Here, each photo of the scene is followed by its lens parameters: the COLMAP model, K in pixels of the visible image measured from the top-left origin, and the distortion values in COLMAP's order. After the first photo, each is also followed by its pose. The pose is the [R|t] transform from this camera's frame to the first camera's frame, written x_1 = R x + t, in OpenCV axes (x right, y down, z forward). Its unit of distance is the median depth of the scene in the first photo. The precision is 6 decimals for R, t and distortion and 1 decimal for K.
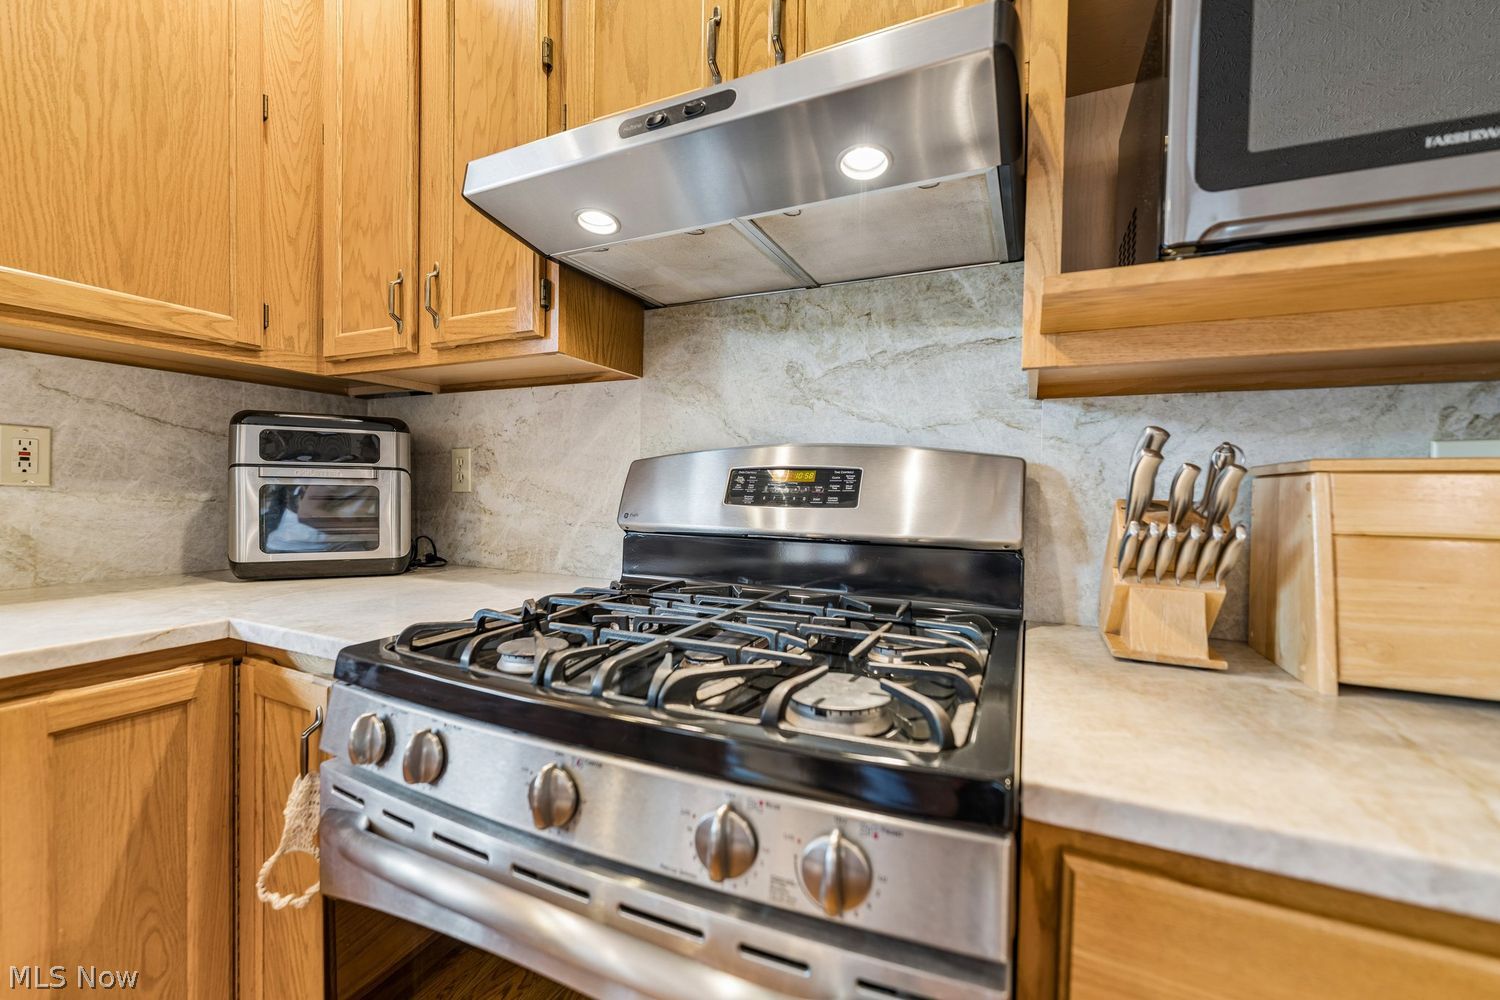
lens RADIAL K [[607.2, 0, 746.8], [0, 607.2, 488.7], [0, 0, 1]] dist [-0.001110, -0.000341]
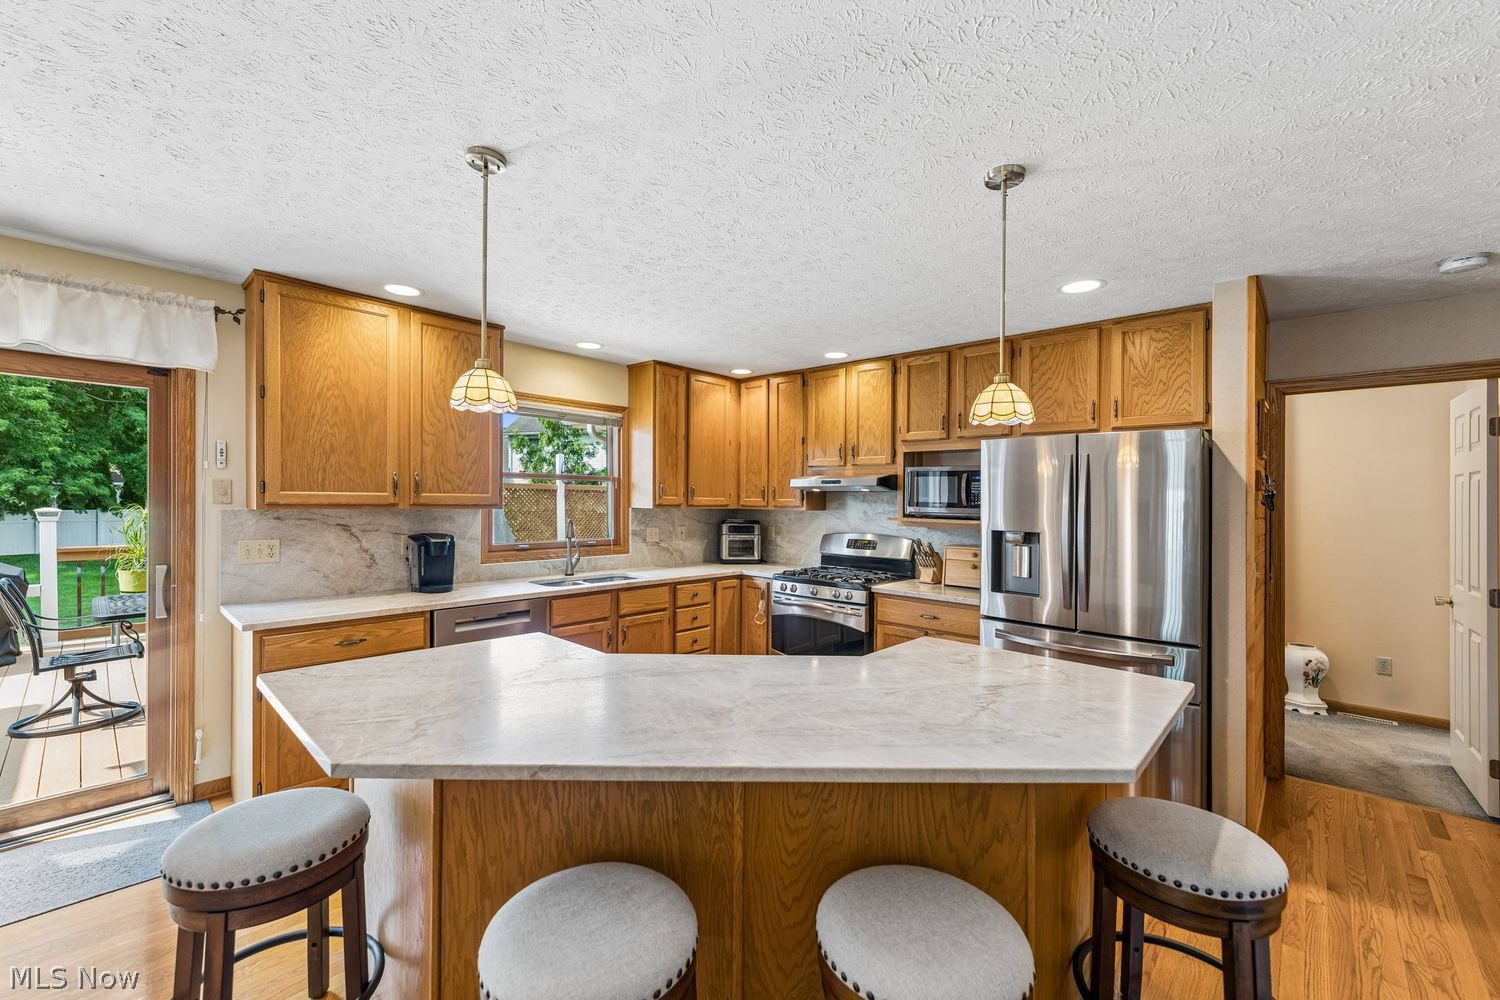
lens RADIAL K [[607.2, 0, 737.8], [0, 607.2, 496.2], [0, 0, 1]] dist [-0.001110, -0.000341]
pose [[0.947288, -0.003296, -0.320367, 0.510204], [0.000432, 0.999959, -0.009009, -0.252237], [0.320384, 0.008395, 0.947251, -2.702389]]
